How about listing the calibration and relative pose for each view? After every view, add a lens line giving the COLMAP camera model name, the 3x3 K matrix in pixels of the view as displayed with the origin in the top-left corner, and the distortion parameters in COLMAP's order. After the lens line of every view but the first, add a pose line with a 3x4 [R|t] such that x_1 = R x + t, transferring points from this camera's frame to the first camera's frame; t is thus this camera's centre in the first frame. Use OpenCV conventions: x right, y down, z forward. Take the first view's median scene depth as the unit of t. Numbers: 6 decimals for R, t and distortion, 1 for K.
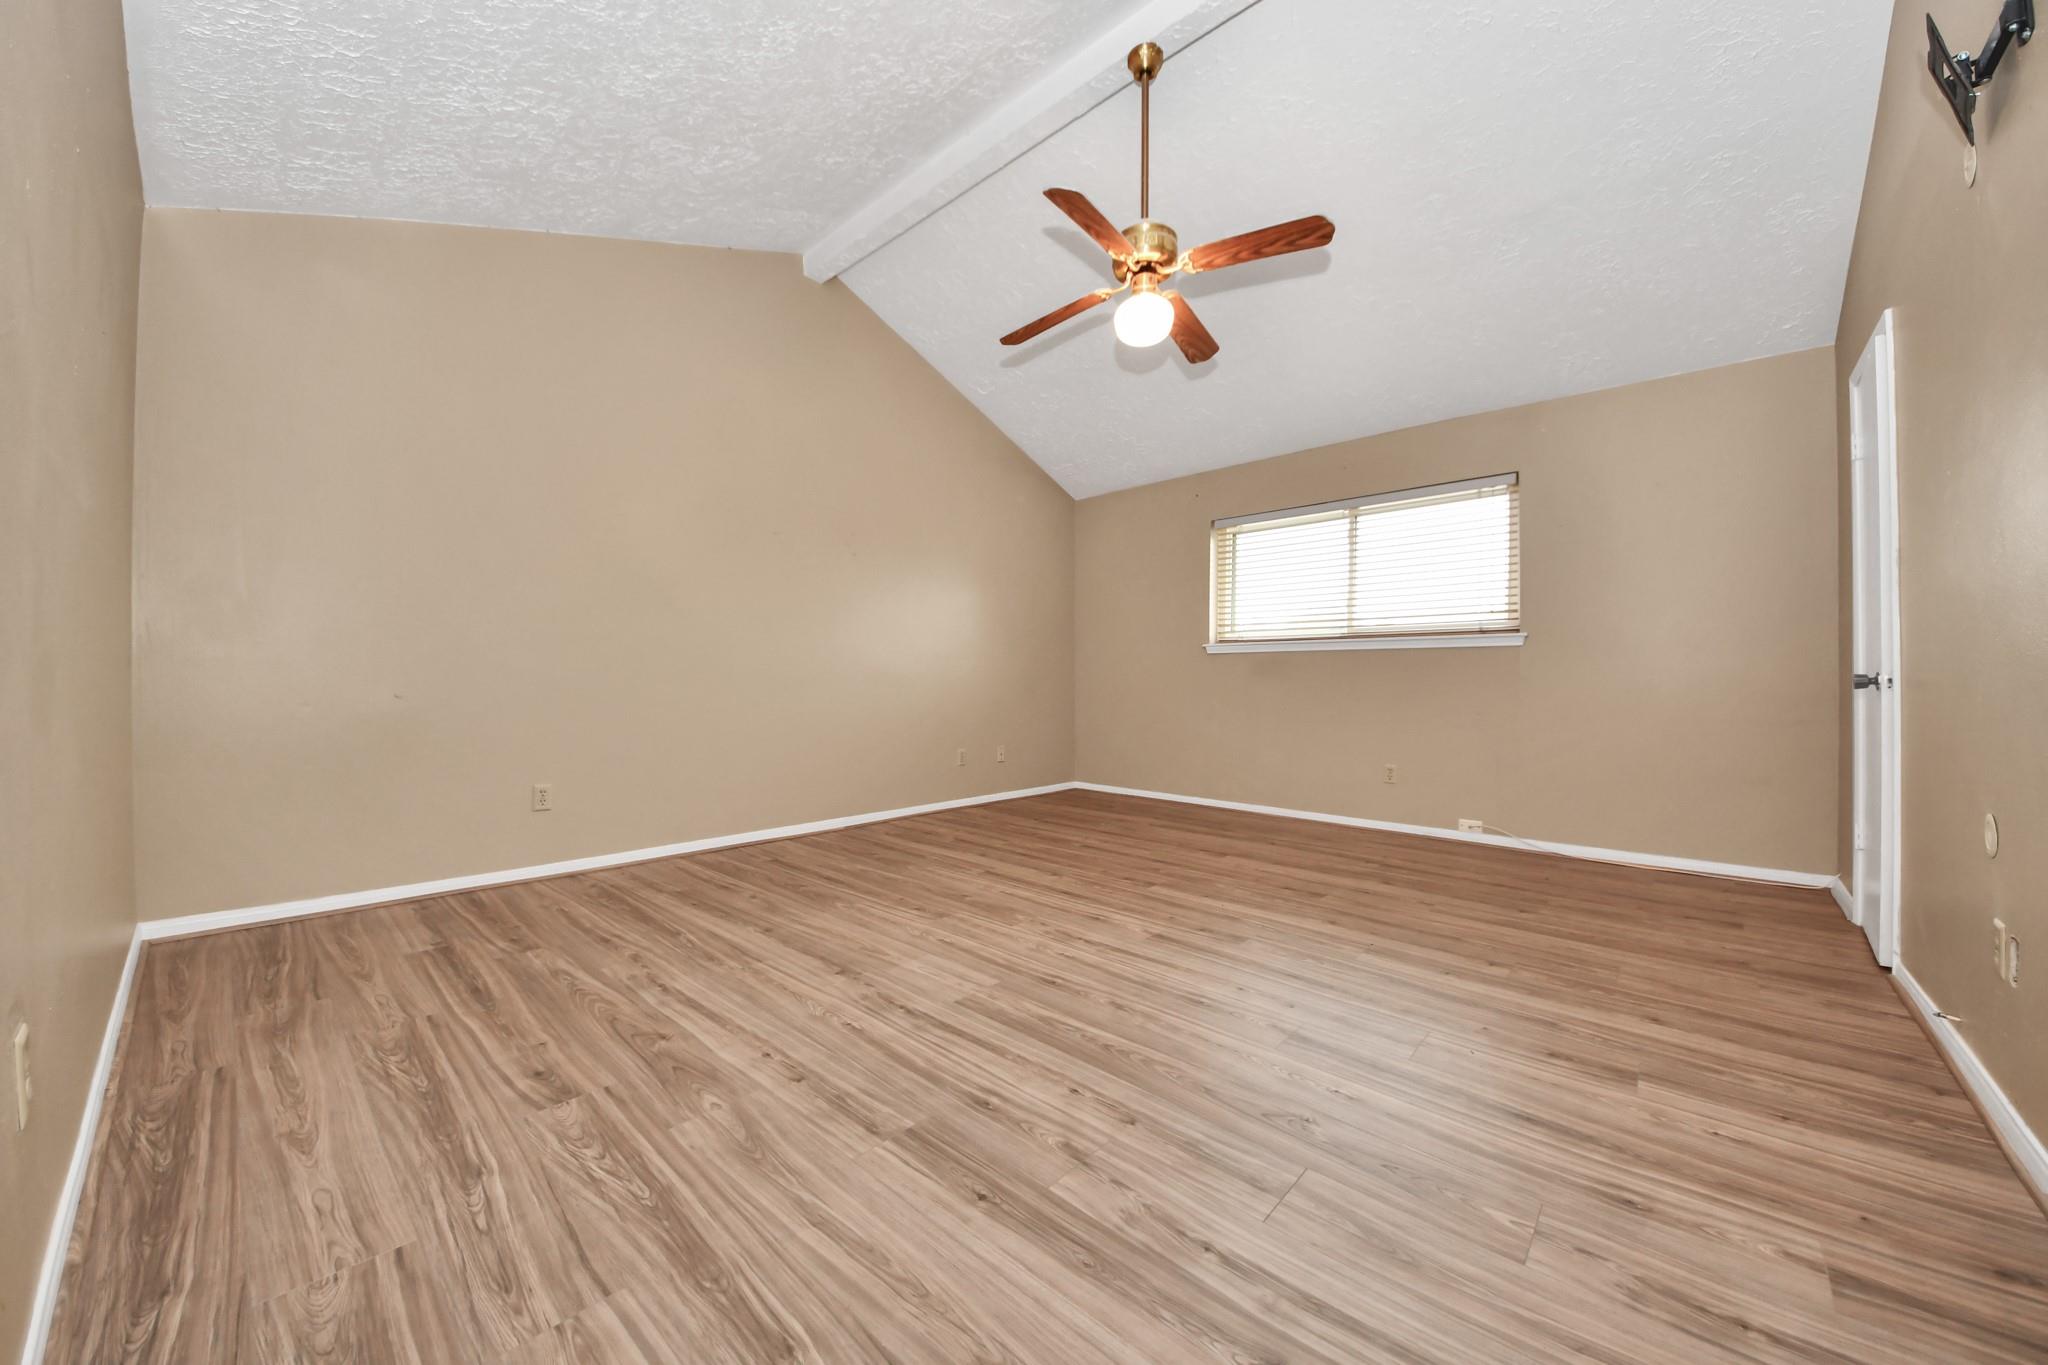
lens RADIAL K [[725.0, 0, 1019.8], [0, 725.0, 680.5], [0, 0, 1]] dist [0.042307, -0.008701]
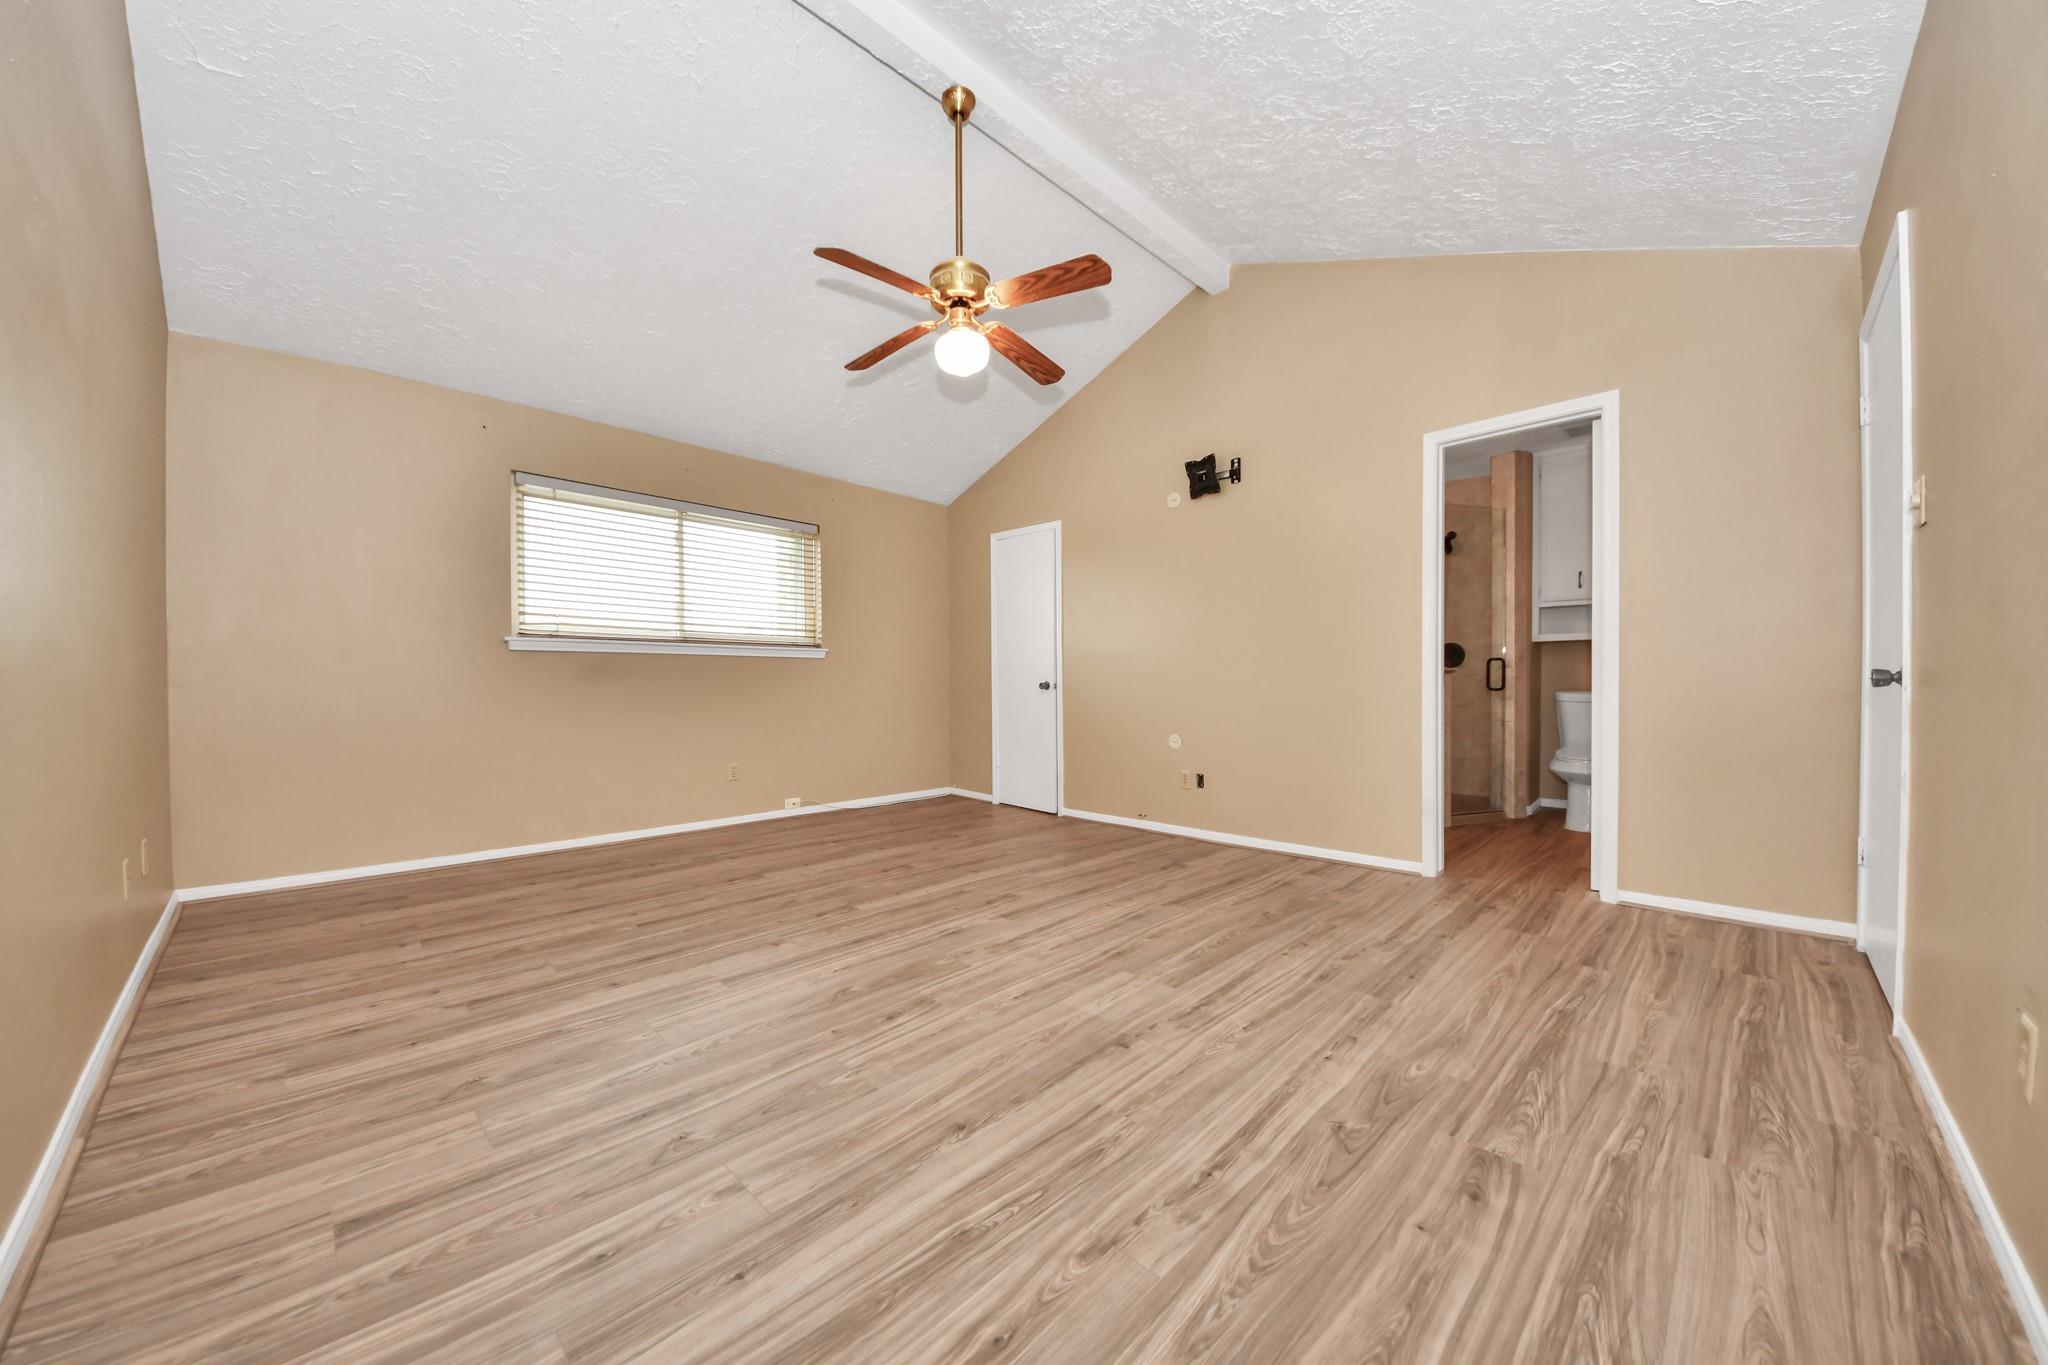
lens RADIAL K [[717.6, 0, 1017.9], [0, 717.6, 684.4], [0, 0, 1]] dist [0.026013, -0.006064]
pose [[0.042325, -0.011743, 0.999035, -1.083461], [-0.003430, 0.999923, 0.011898, -0.030655], [-0.999098, -0.003930, 0.042282, 1.087581]]
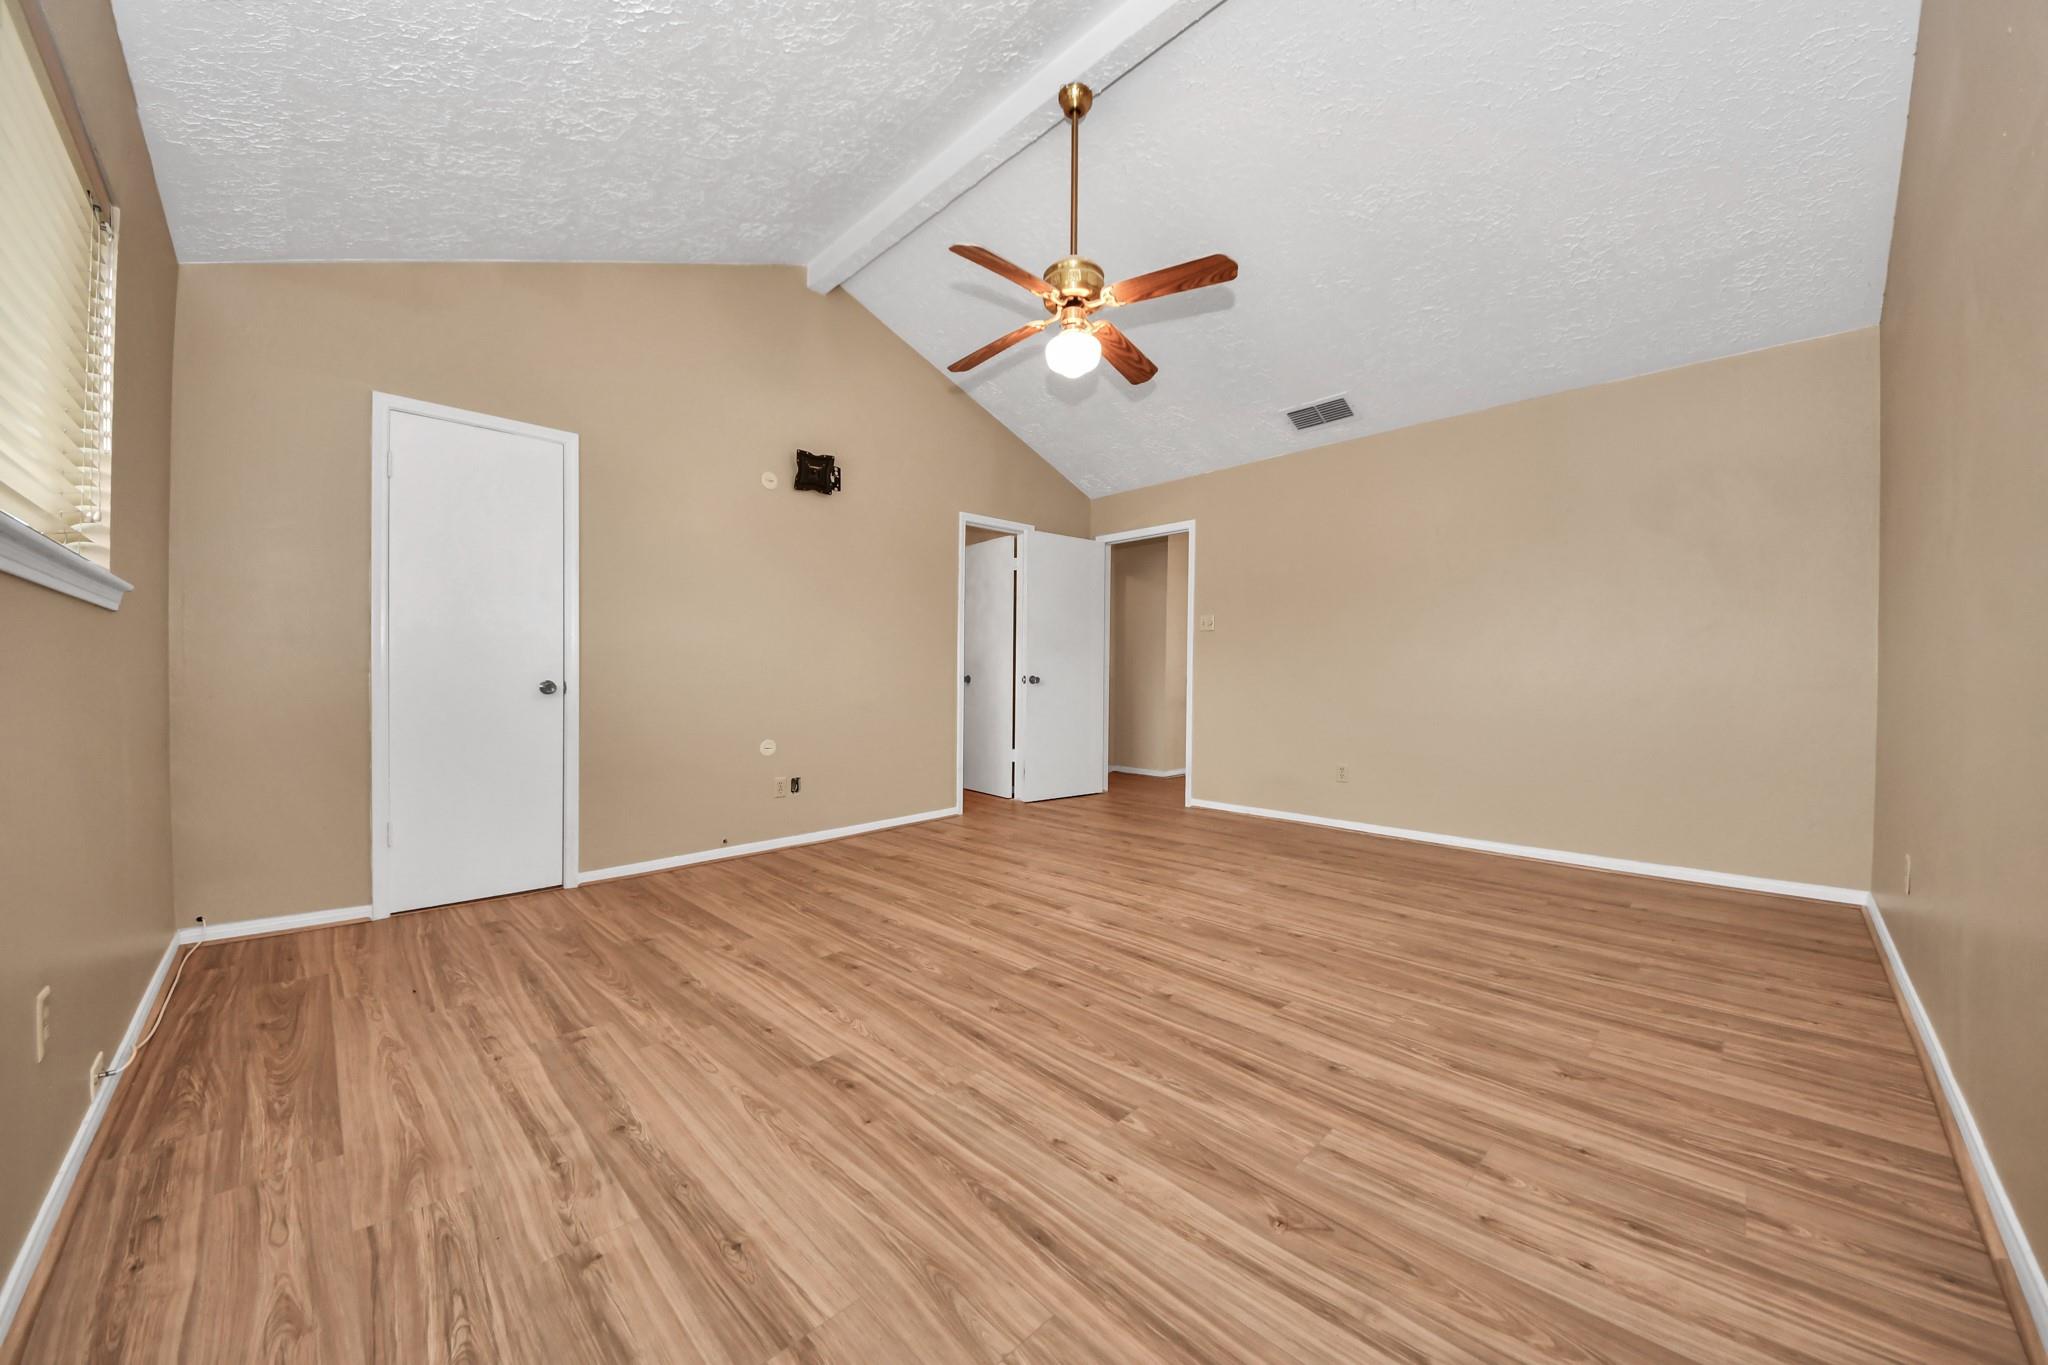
lens RADIAL K [[717.6, 0, 1017.9], [0, 717.6, 684.4], [0, 0, 1]] dist [0.026013, -0.006064]
pose [[-0.997972, -0.010762, 0.062738, 0.219739], [-0.010630, 0.999941, 0.002449, -0.019853], [-0.062761, 0.001777, -0.998027, 2.533648]]
